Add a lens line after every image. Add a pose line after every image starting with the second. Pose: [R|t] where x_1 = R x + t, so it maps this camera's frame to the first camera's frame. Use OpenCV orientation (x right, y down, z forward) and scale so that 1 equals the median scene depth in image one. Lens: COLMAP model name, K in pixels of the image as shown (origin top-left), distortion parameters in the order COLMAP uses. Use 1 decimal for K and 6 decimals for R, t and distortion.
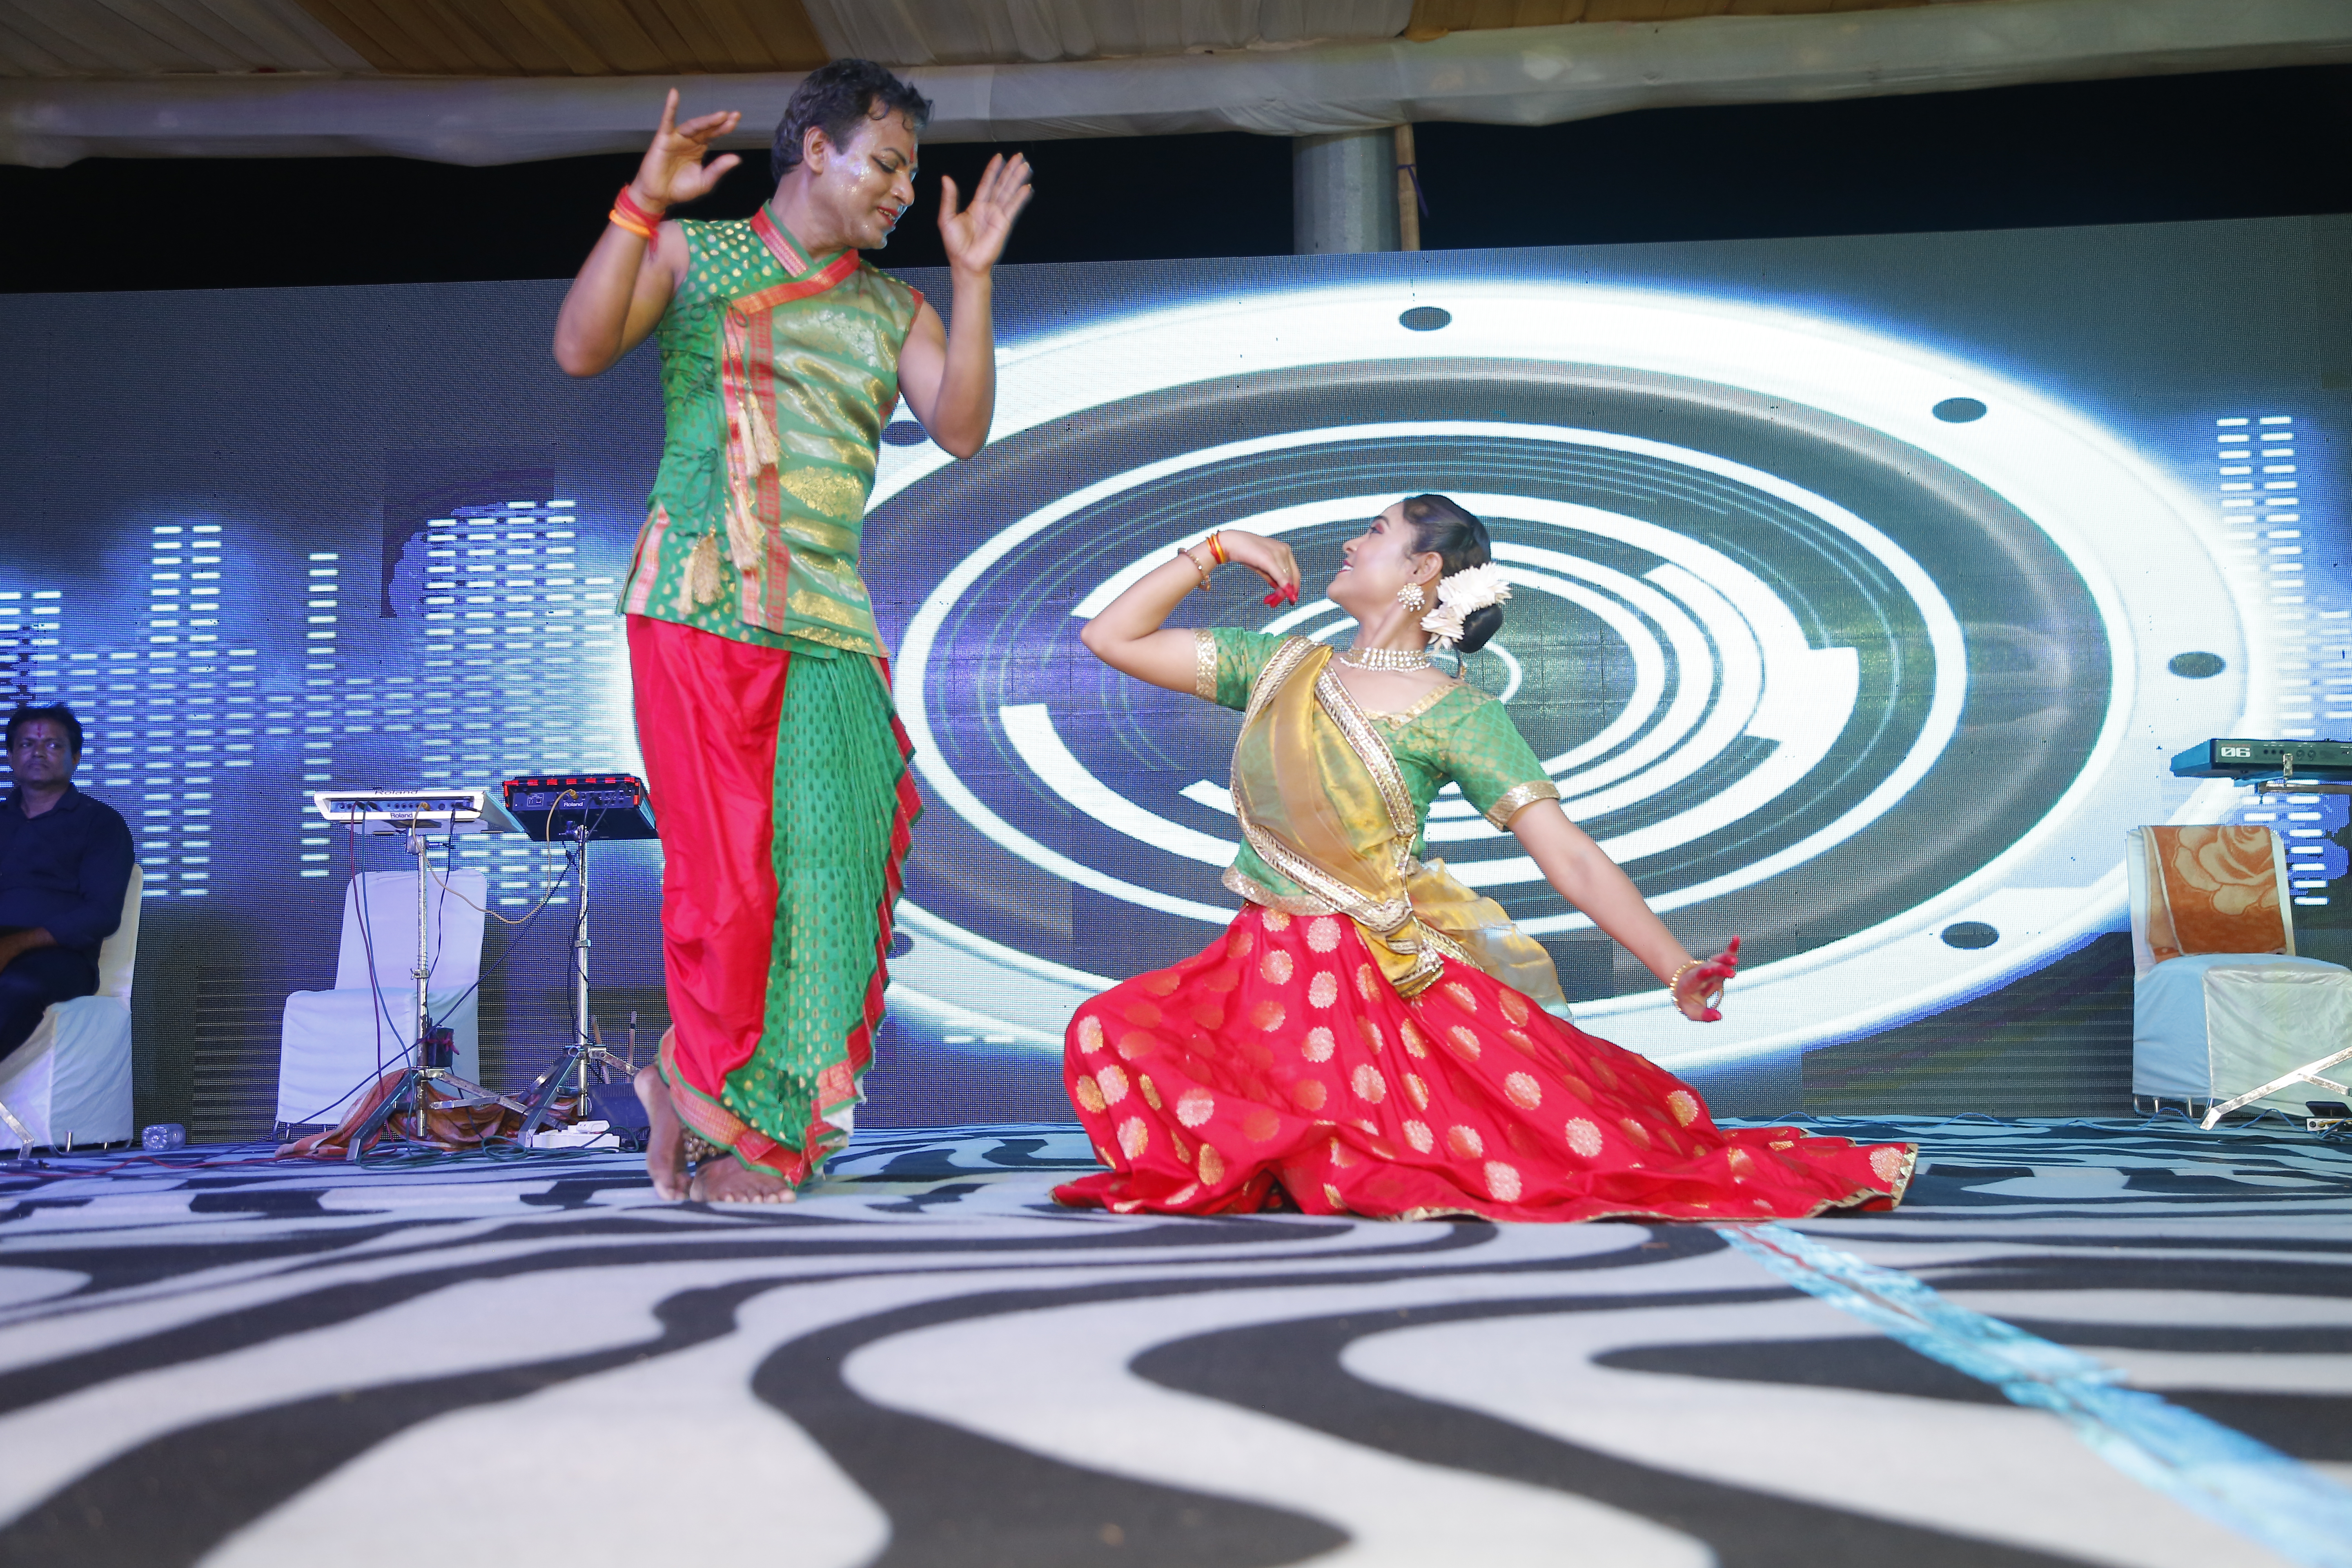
lens RADIAL K [[2490.6, 0, 1176.0], [0, 2490.6, 784.0], [0, 0, 1]] dist [0.051978, -0.020862]
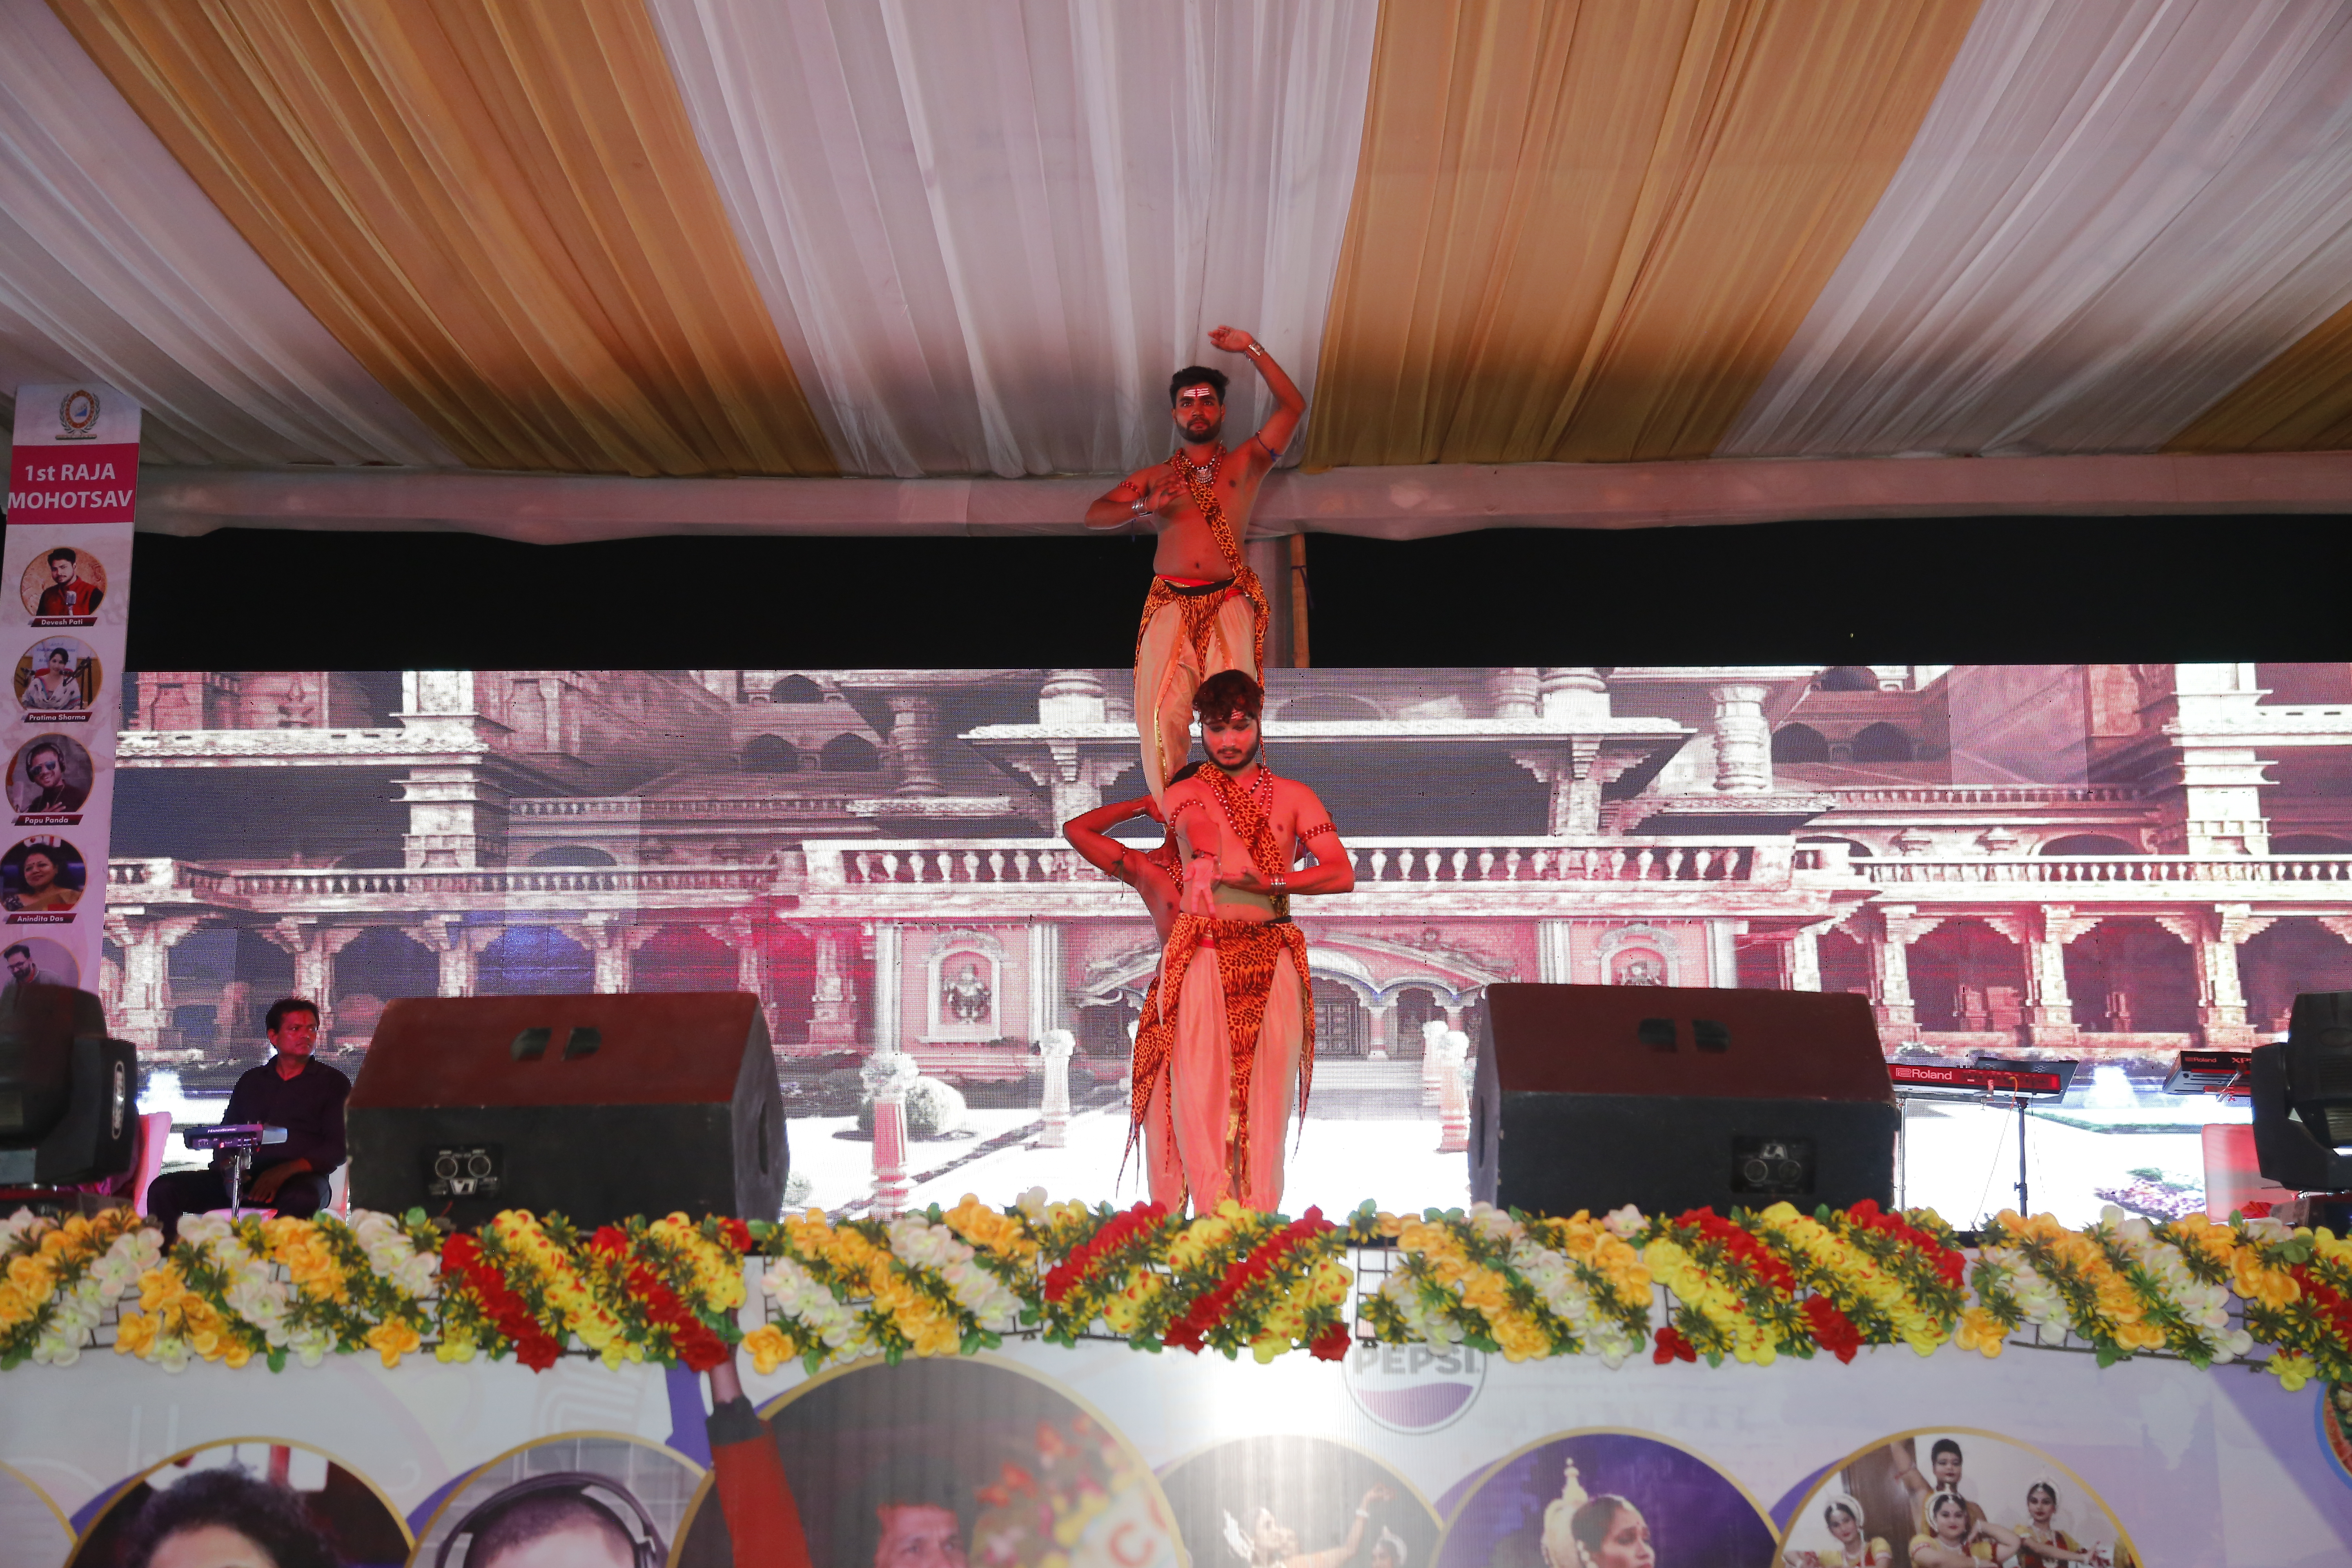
lens RADIAL K [[3371.9, 0, 1175.1], [0, 3371.9, 837.0], [0, 0, 1]] dist [0.147743, 0.081835]
pose [[0.999401, 0.019712, 0.028430, -0.021949], [-0.018202, 0.998459, -0.052426, -0.032956], [-0.029420, 0.051877, 0.998220, -0.997202]]
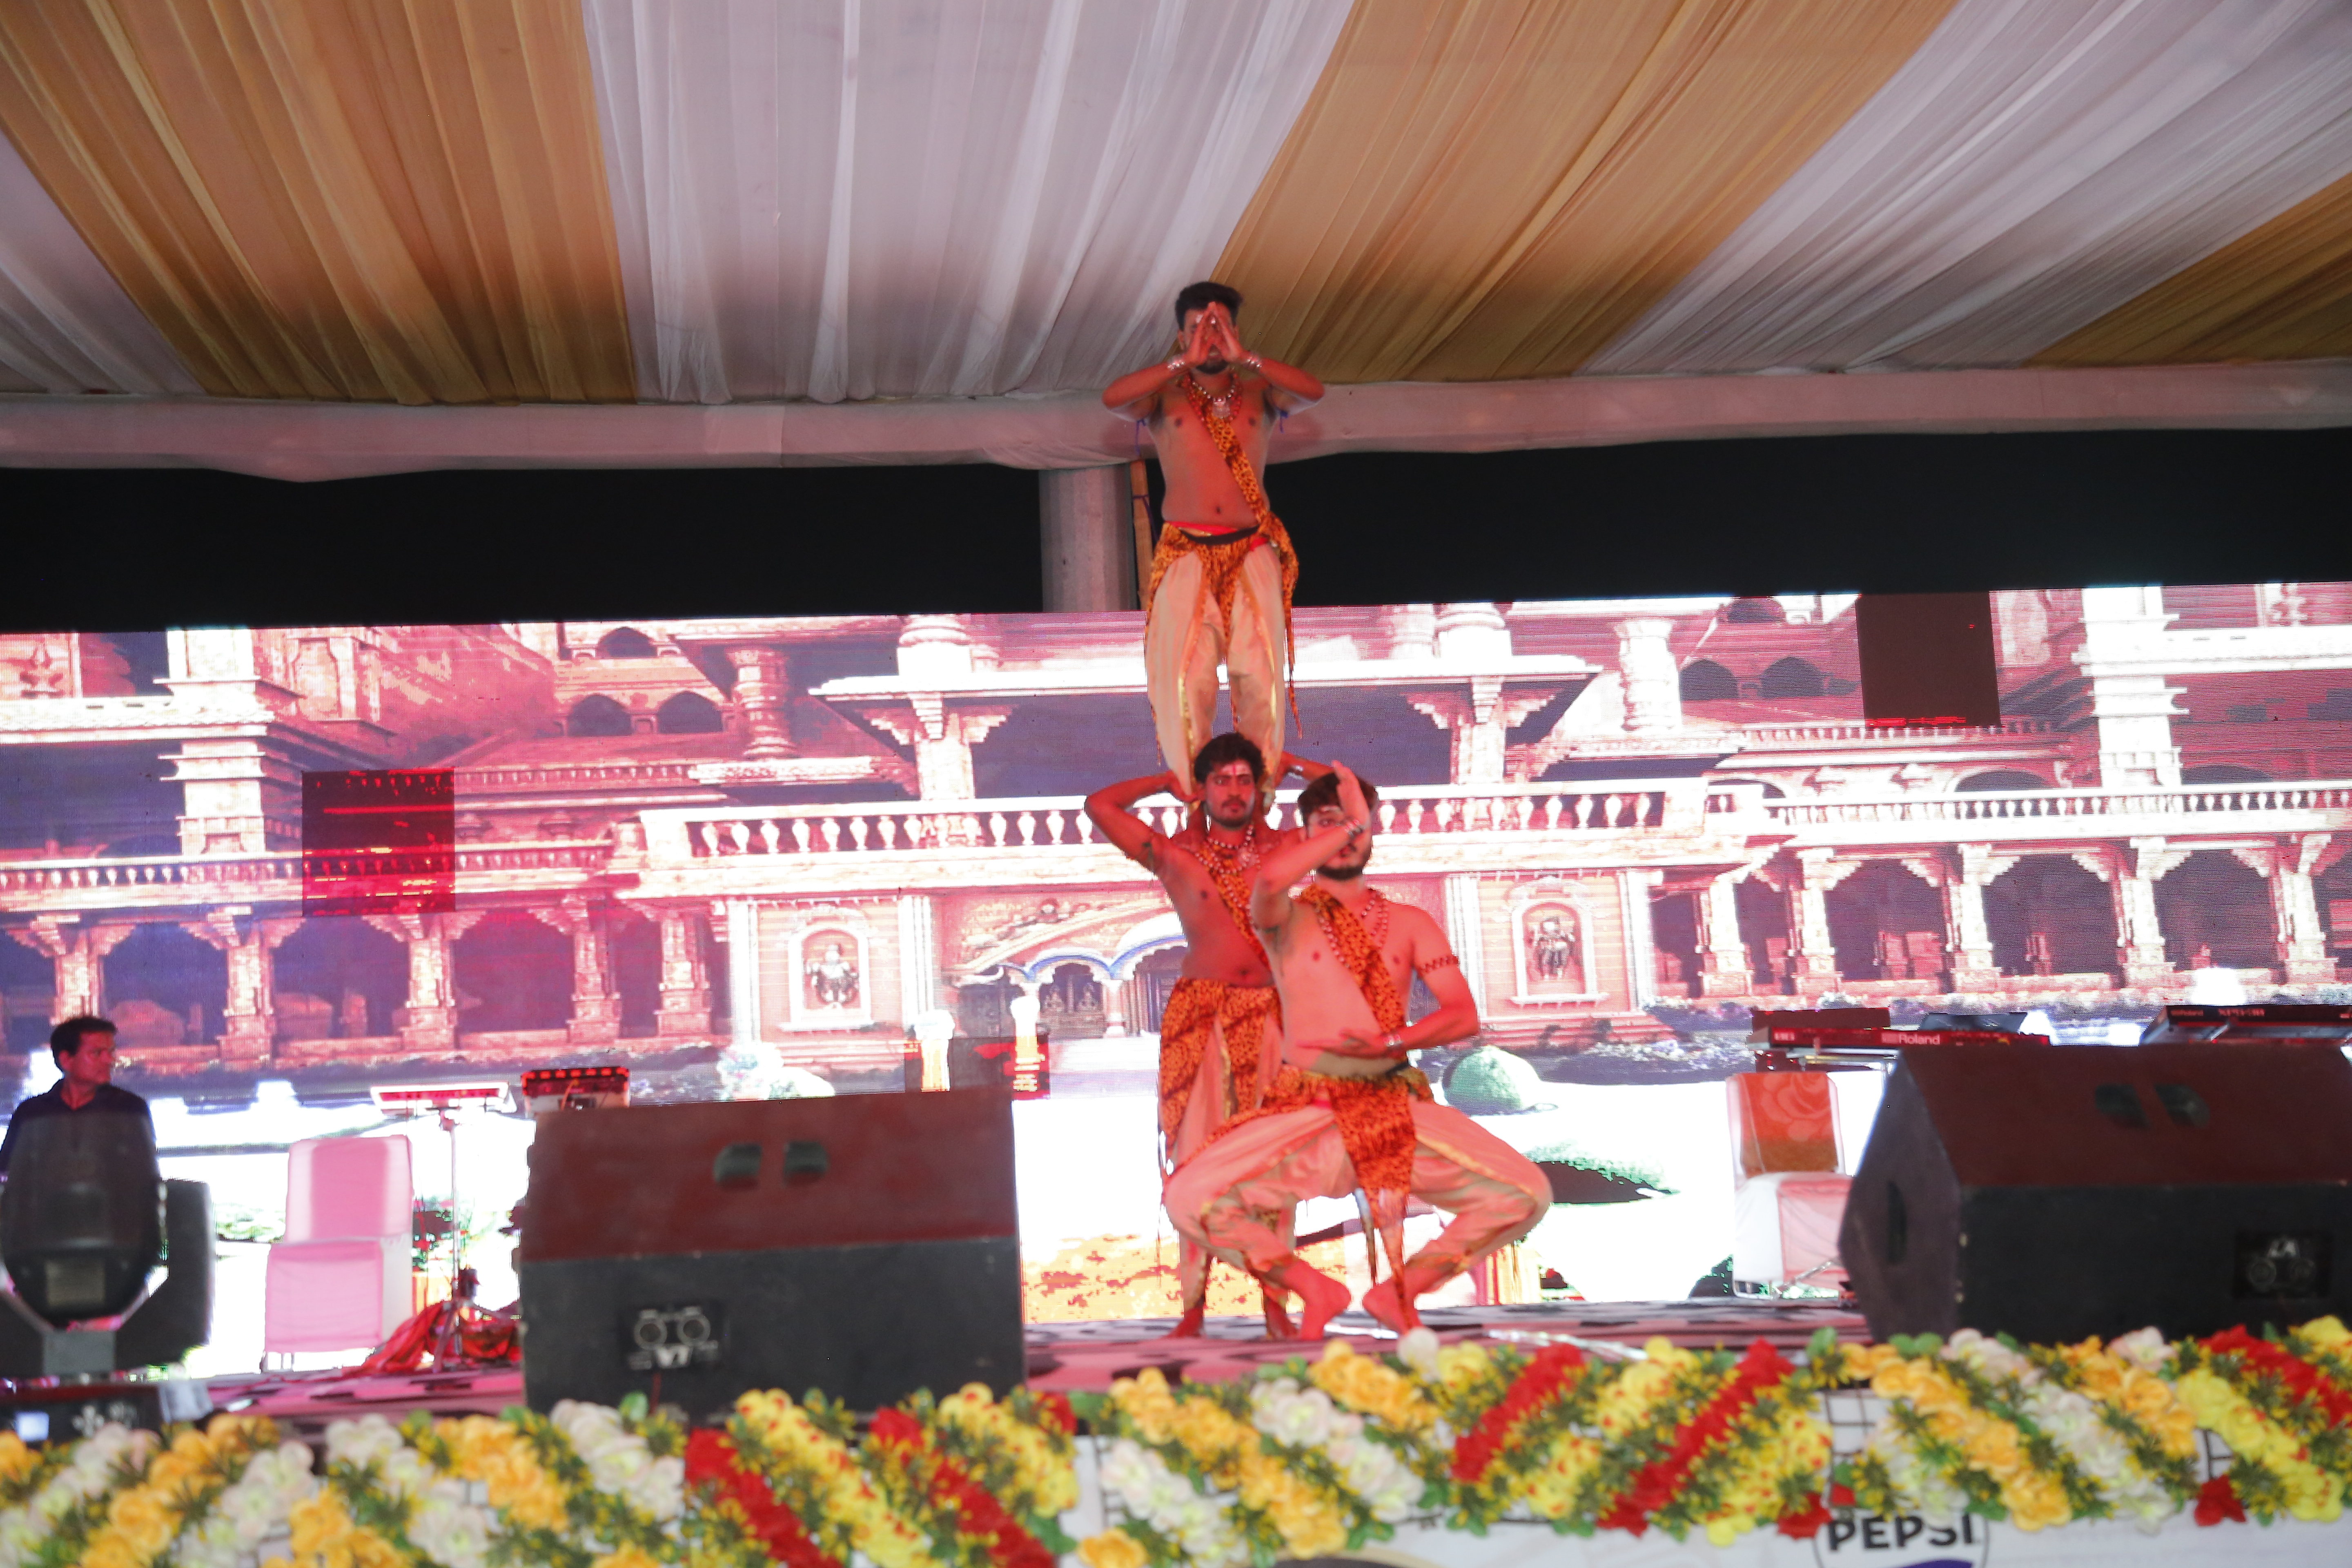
lens RADIAL K [[3307.9, 0, 1176.0], [0, 3307.9, 784.0], [0, 0, 1]] dist [0.153715, 0.067011]
pose [[0.985604, -0.006467, 0.168948, -0.225454], [0.012761, 0.999263, -0.036197, -0.084309], [-0.168589, 0.037832, 0.984960, -0.760439]]
